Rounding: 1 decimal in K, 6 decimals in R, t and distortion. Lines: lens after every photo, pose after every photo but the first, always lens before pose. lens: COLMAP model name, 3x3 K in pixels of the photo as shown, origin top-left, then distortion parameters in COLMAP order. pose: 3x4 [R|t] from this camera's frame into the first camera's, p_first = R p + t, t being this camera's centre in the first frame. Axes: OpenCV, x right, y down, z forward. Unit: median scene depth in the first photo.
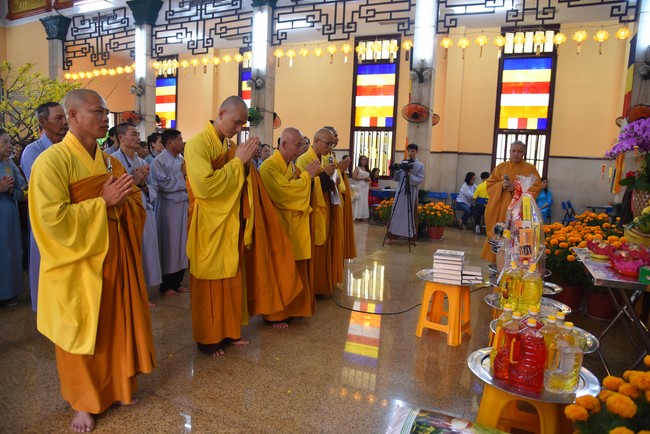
lens RADIAL K [[445.7, 0, 319.8], [0, 445.7, 228.6], [0, 0, 1]] dist [-0.099277, 0.047569]
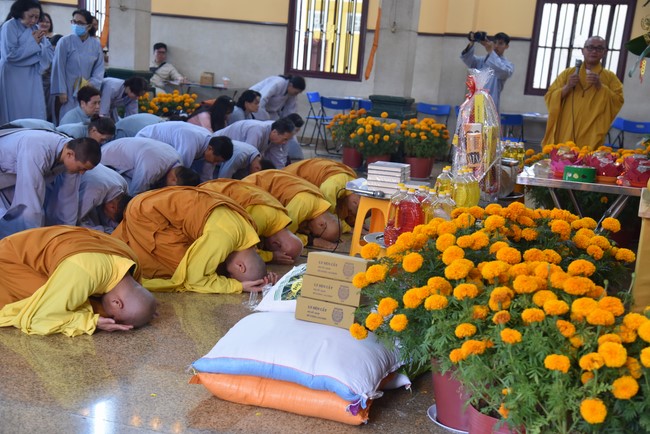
lens RADIAL K [[927.3, 0, 313.0], [0, 927.3, 232.0], [0, 0, 1]] dist [0.220421, 0.000000]
pose [[0.996074, 0.022491, 0.085619, 0.002936], [-0.026476, 0.998604, 0.045697, 0.036052], [-0.084471, -0.047785, 0.995279, -0.239140]]
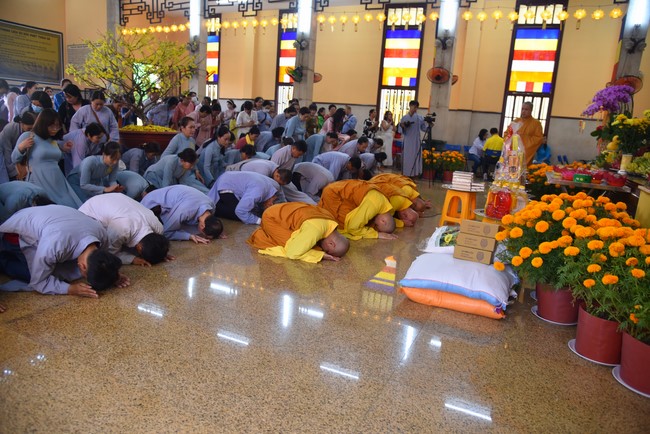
lens RADIAL K [[445.7, 0, 319.5], [0, 445.7, 225.5], [0, 0, 1]] dist [-0.099277, 0.047569]
pose [[0.999334, 0.032268, -0.017028, -0.057502], [-0.030691, 0.995828, 0.085934, 0.041522], [0.019730, -0.085354, 0.996155, -0.181741]]
